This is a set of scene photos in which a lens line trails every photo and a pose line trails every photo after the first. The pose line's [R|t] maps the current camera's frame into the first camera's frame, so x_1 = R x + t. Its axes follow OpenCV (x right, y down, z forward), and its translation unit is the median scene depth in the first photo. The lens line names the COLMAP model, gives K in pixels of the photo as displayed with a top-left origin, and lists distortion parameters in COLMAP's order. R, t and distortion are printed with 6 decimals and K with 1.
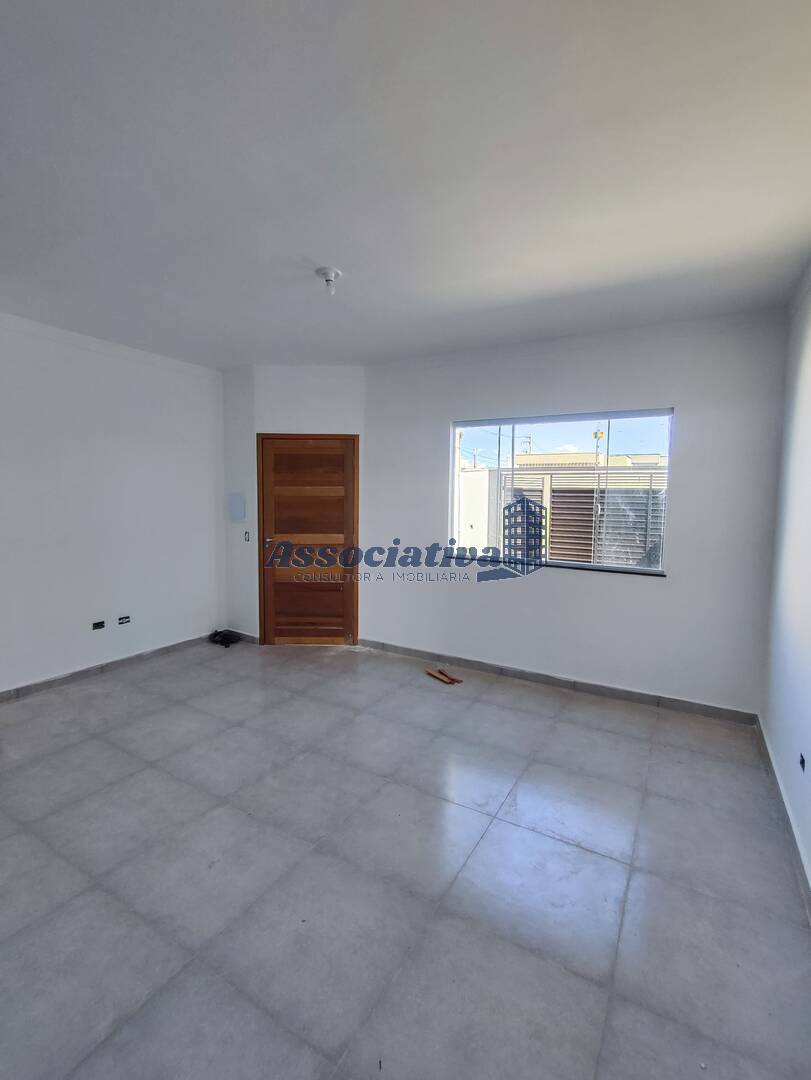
lens RADIAL K [[491.8, 0, 402.8], [0, 491.8, 536.3], [0, 0, 1]] dist [-0.023924, 0.013116]
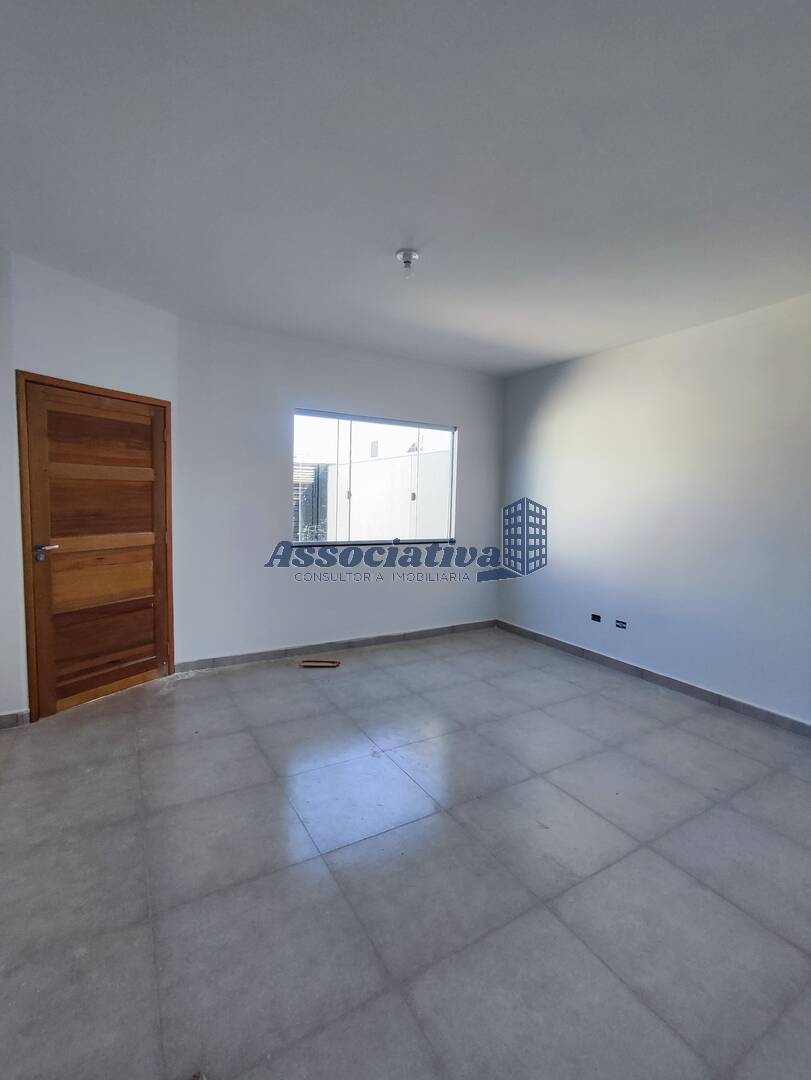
lens RADIAL K [[491.8, 0, 407.2], [0, 491.8, 534.3], [0, 0, 1]] dist [-0.023924, 0.013116]
pose [[0.477194, -0.066738, 0.876260, -0.599570], [0.054896, 0.997429, 0.046071, -0.013676], [-0.877082, 0.026118, 0.479630, 0.306534]]
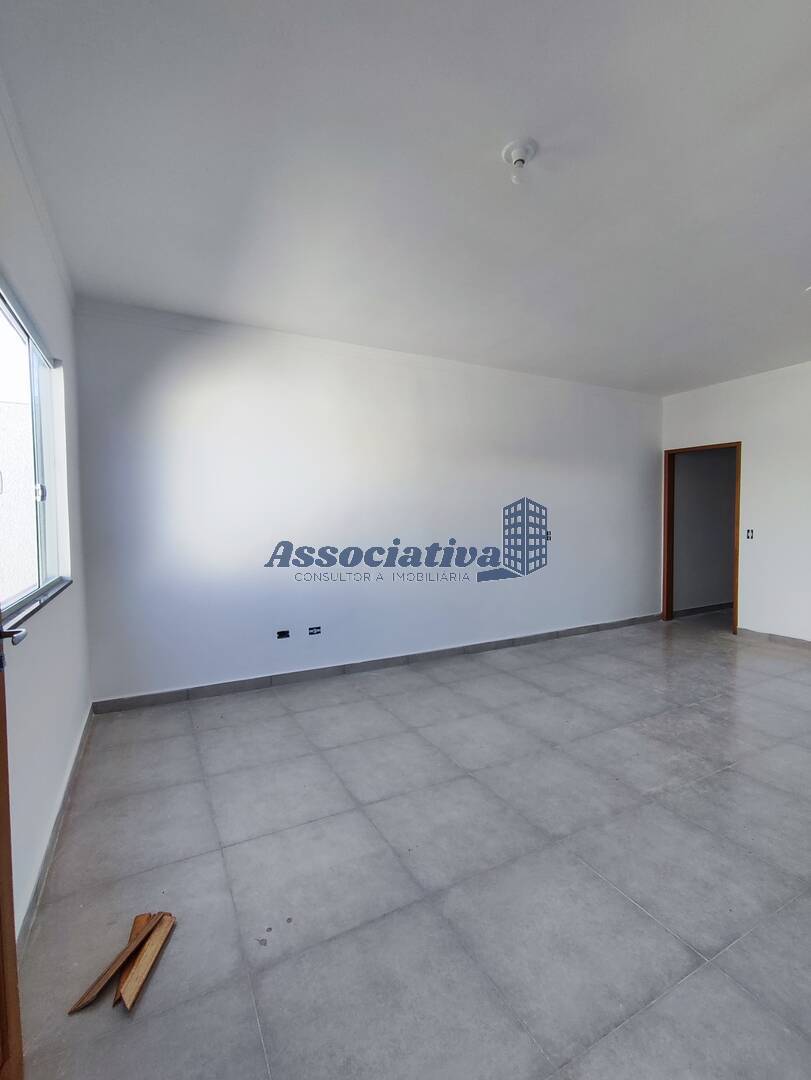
lens RADIAL K [[491.8, 0, 406.0], [0, 491.8, 545.1], [0, 0, 1]] dist [-0.023924, 0.013116]
pose [[-0.853410, -0.034905, 0.520070, -0.219313], [0.041571, 0.990019, 0.134661, -0.038379], [-0.519579, 0.136541, -0.843442, 0.987039]]
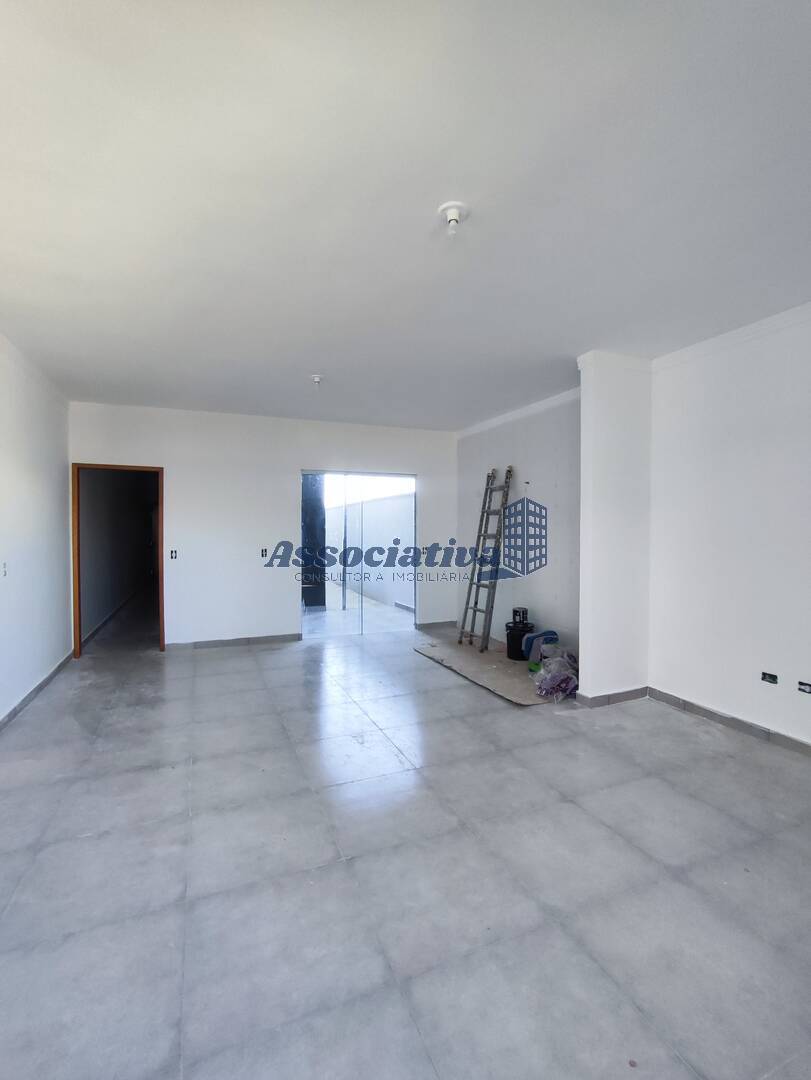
lens RADIAL K [[491.8, 0, 404.3], [0, 491.8, 542.6], [0, 0, 1]] dist [-0.023924, 0.013116]
pose [[-0.596701, 0.006976, -0.802433, 0.290491], [-0.075956, 0.994982, 0.065132, -0.032389], [0.798861, 0.099814, -0.593177, 0.814774]]
